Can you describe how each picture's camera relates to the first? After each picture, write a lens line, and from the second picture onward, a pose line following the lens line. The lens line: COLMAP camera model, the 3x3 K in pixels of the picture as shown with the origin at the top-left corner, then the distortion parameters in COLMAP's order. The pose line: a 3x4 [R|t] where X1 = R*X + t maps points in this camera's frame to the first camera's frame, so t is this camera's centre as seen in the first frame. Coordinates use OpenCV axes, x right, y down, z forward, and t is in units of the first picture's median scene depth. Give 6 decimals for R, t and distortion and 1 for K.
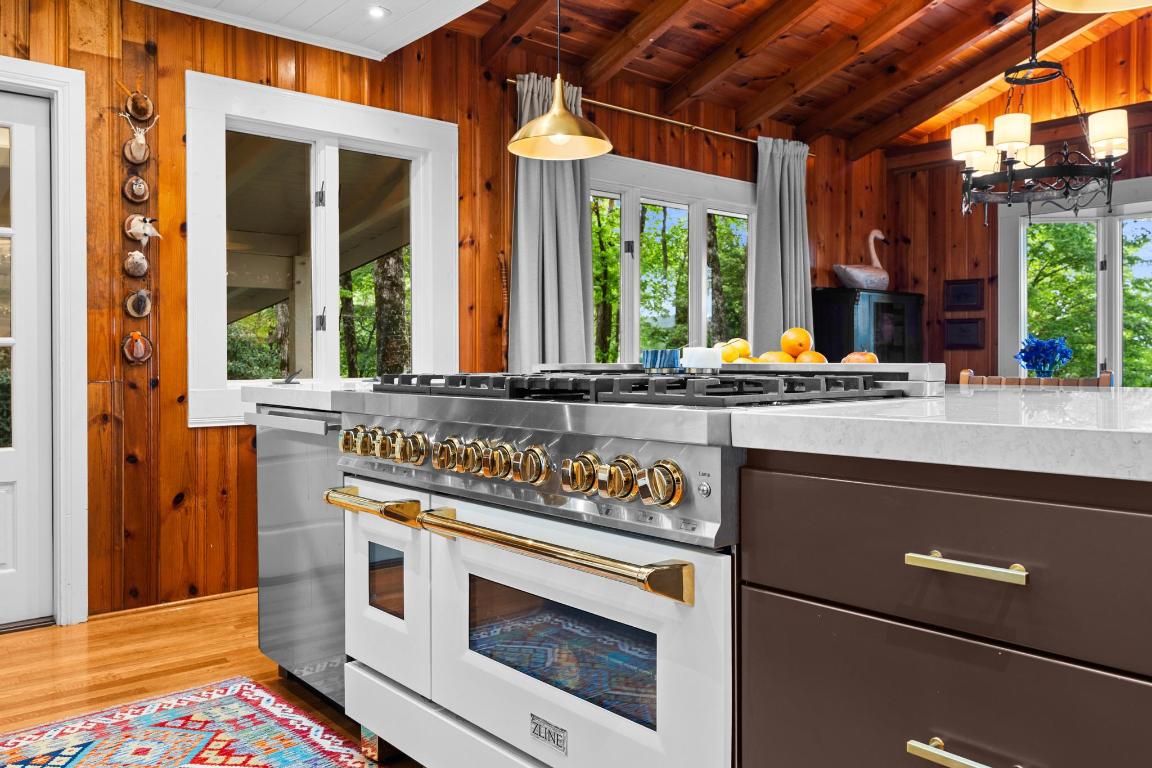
lens RADIAL K [[890.1, 0, 574.8], [0, 890.1, 362.1], [0, 0, 1]] dist [0.005568, 0.005097]
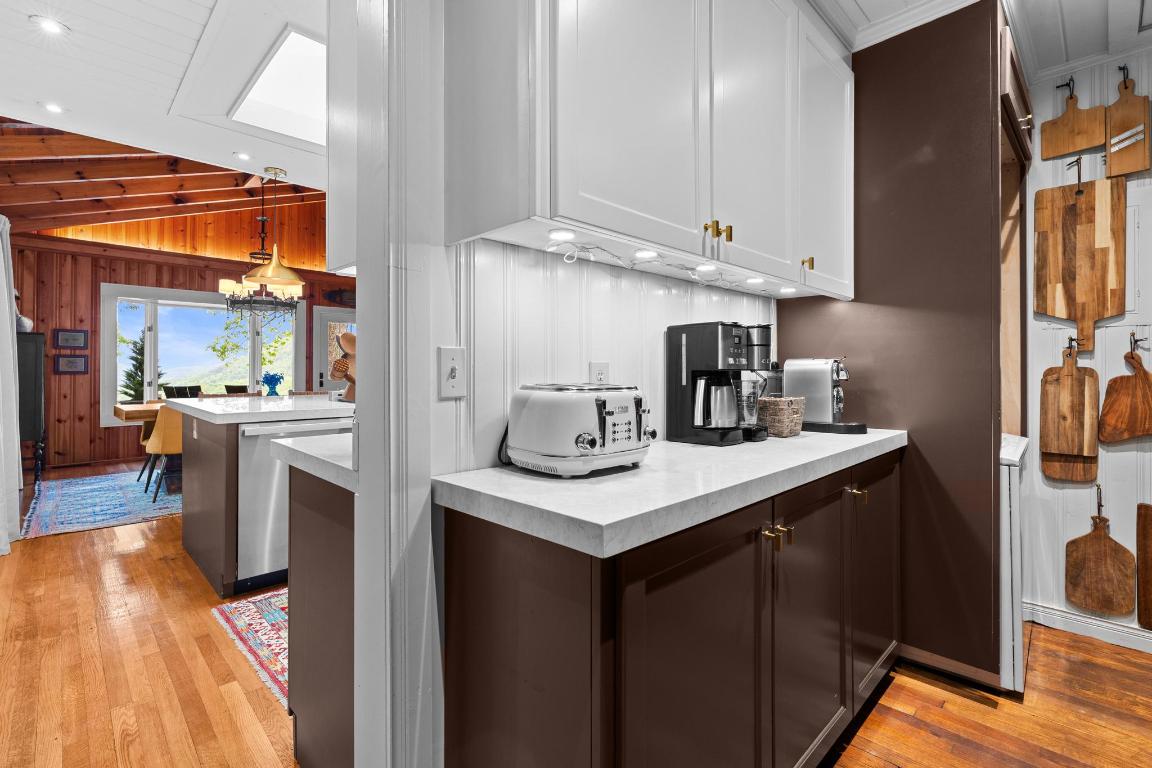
lens RADIAL K [[527.9, 0, 568.7], [0, 527.9, 367.4], [0, 0, 1]] dist [0.001878, 0.000375]
pose [[-0.069519, 0.005611, 0.997565, -0.657232], [0.001703, 0.999983, -0.005505, -0.023436], [-0.997579, 0.001316, -0.069528, 0.235227]]
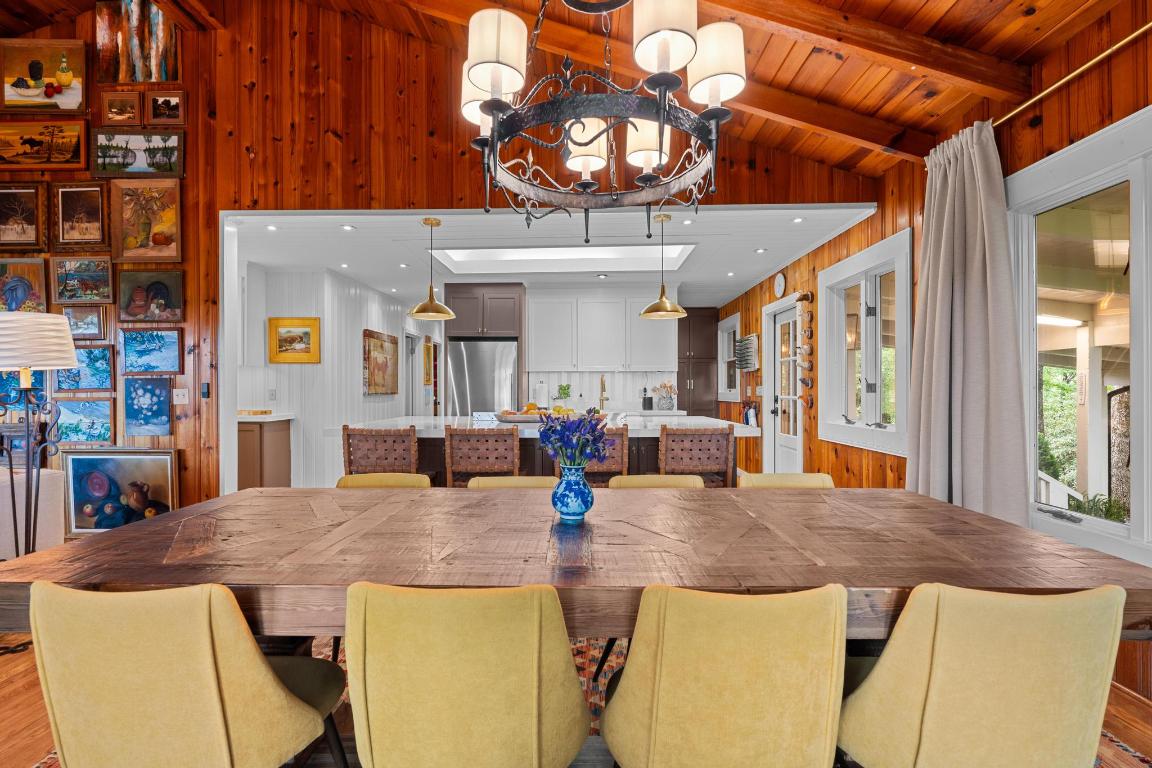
lens RADIAL K [[521.8, 0, 572.9], [0, 521.8, 387.0], [0, 0, 1]] dist [-0.002957, 0.000253]
pose [[-0.665797, 0.002063, -0.746130, 0.583160], [0.002959, 0.999996, 0.000124, -0.034454], [0.746127, -0.002125, -0.665800, 0.905068]]
